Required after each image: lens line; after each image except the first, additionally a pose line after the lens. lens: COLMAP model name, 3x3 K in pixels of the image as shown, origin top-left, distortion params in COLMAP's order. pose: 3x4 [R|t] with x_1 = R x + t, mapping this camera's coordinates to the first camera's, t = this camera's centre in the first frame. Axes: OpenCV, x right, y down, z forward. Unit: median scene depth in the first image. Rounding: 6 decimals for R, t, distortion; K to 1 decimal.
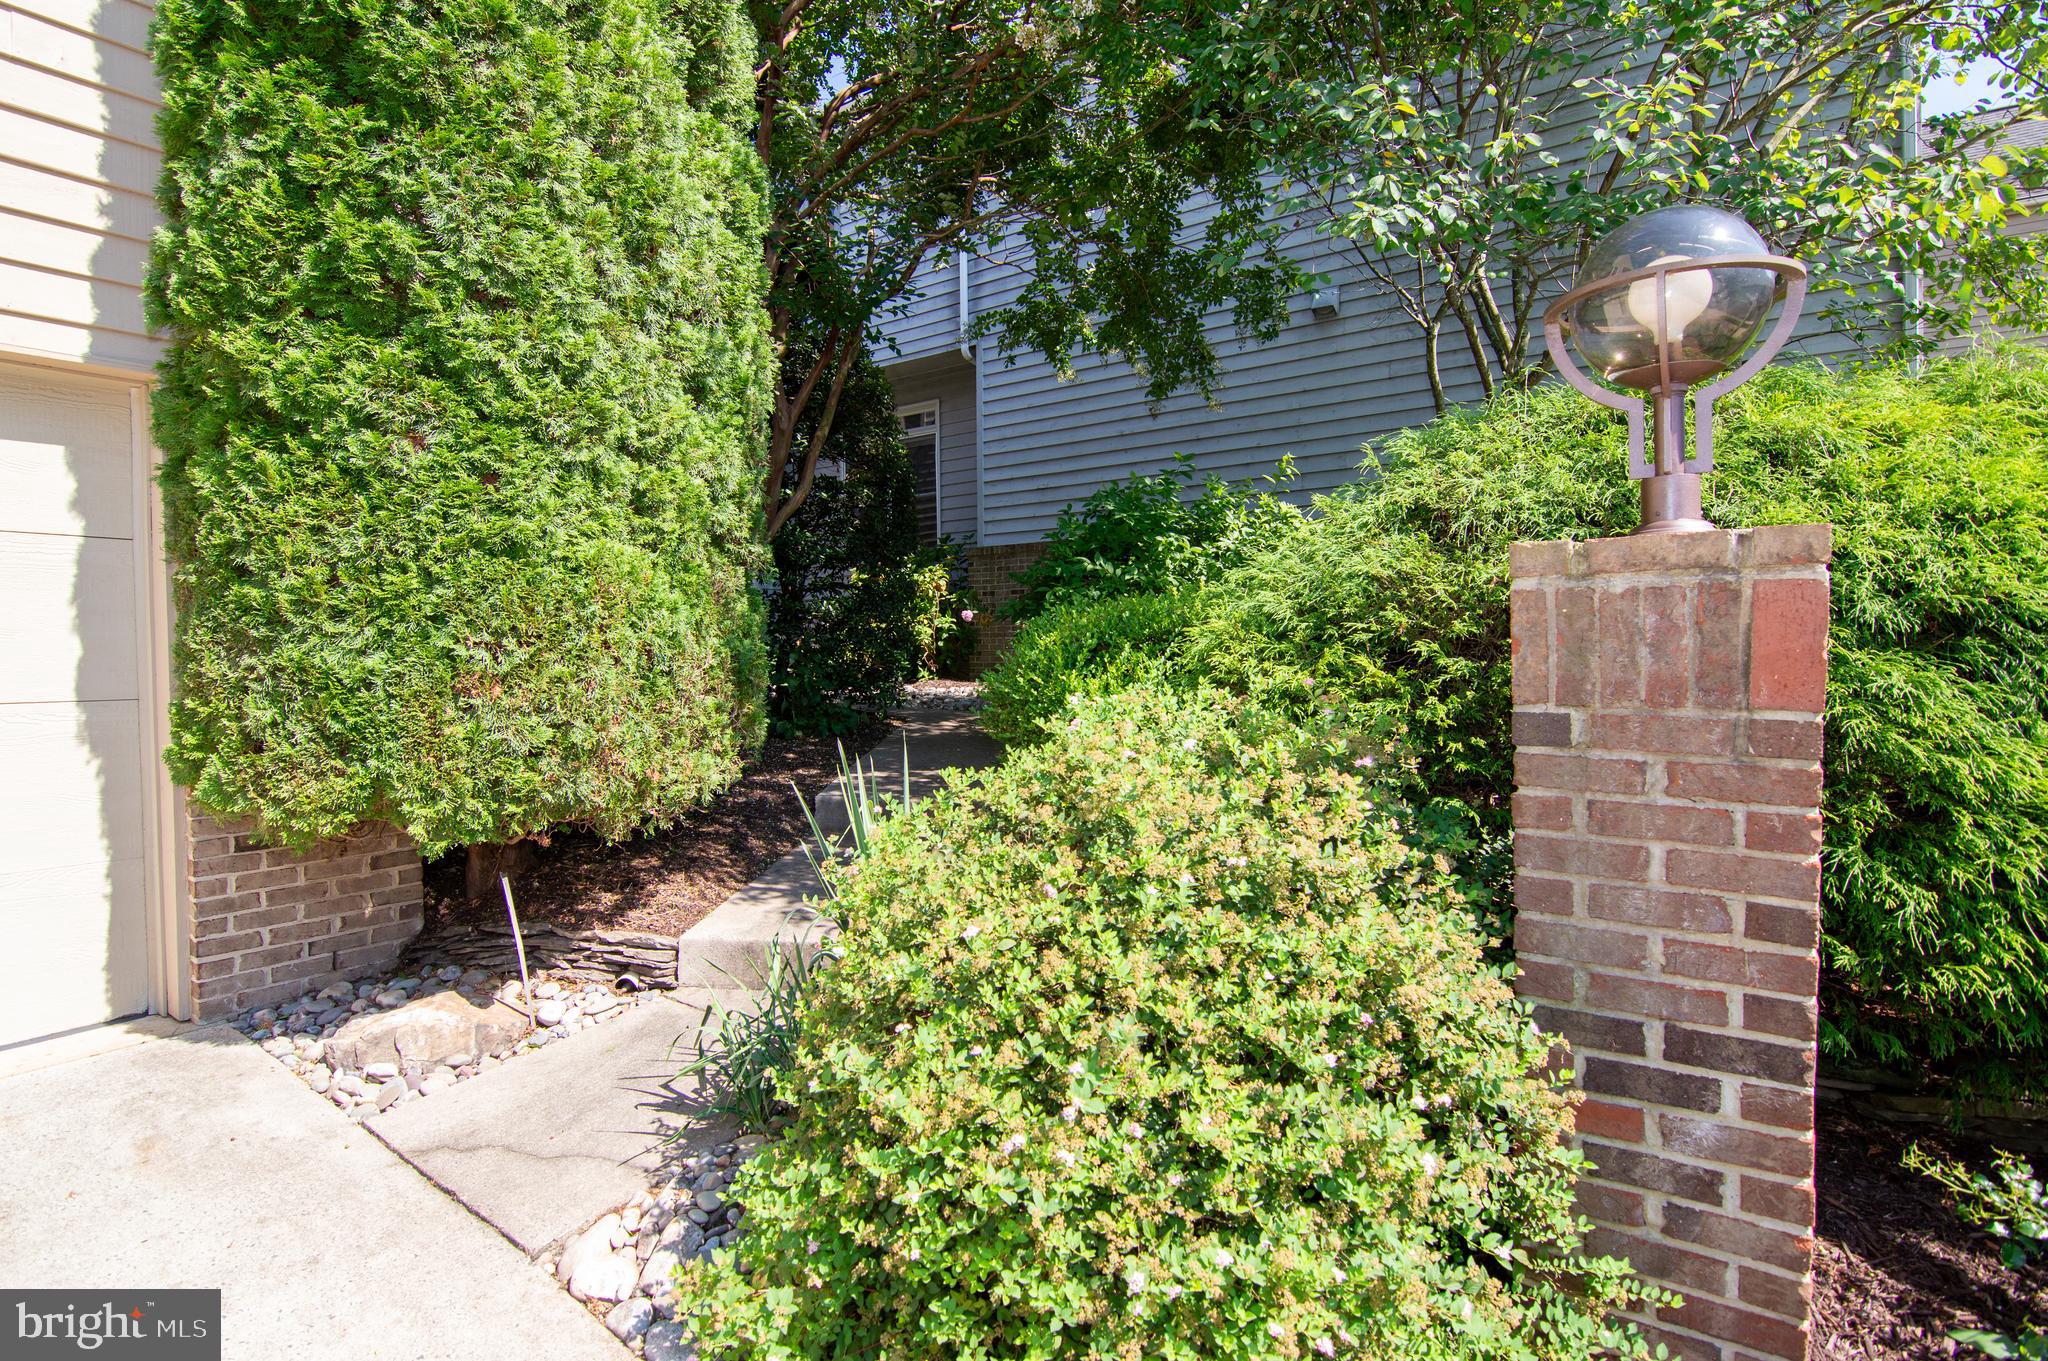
lens RADIAL K [[1011.8, 0, 1006.3], [0, 1011.8, 683.9], [0, 0, 1]] dist [-0.013861, -0.002196]
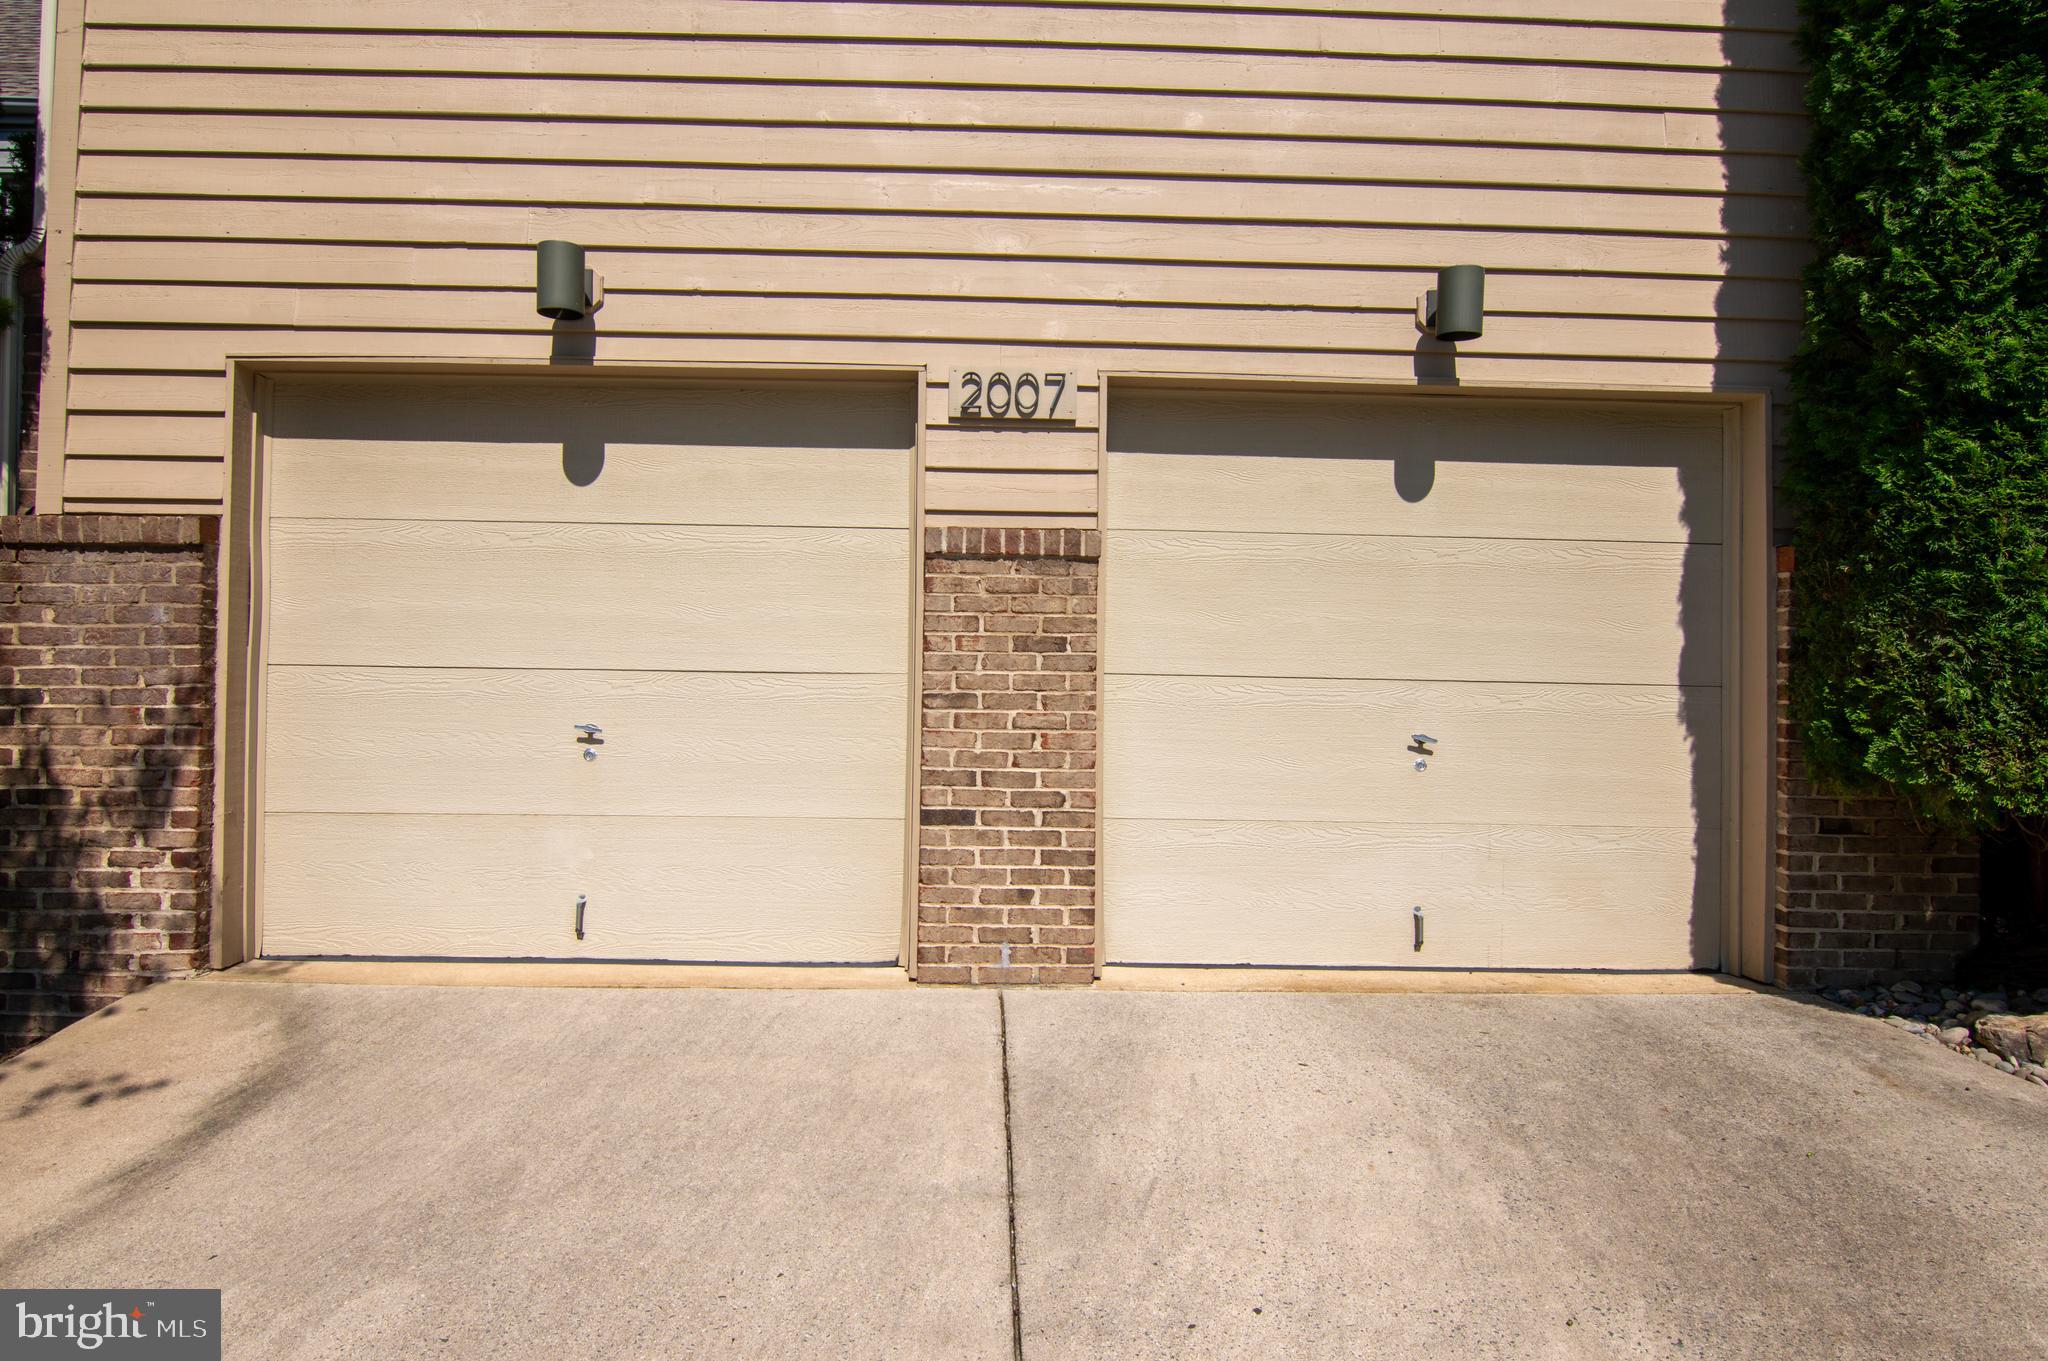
lens RADIAL K [[1185.8, 0, 1008.5], [0, 1185.8, 670.5], [0, 0, 1]] dist [-0.009463, -0.004144]
pose [[0.602213, 0.005046, -0.798319, -0.352043], [-0.044758, 0.998621, -0.027451, 0.083355], [0.797079, 0.052262, 0.601609, -0.506100]]
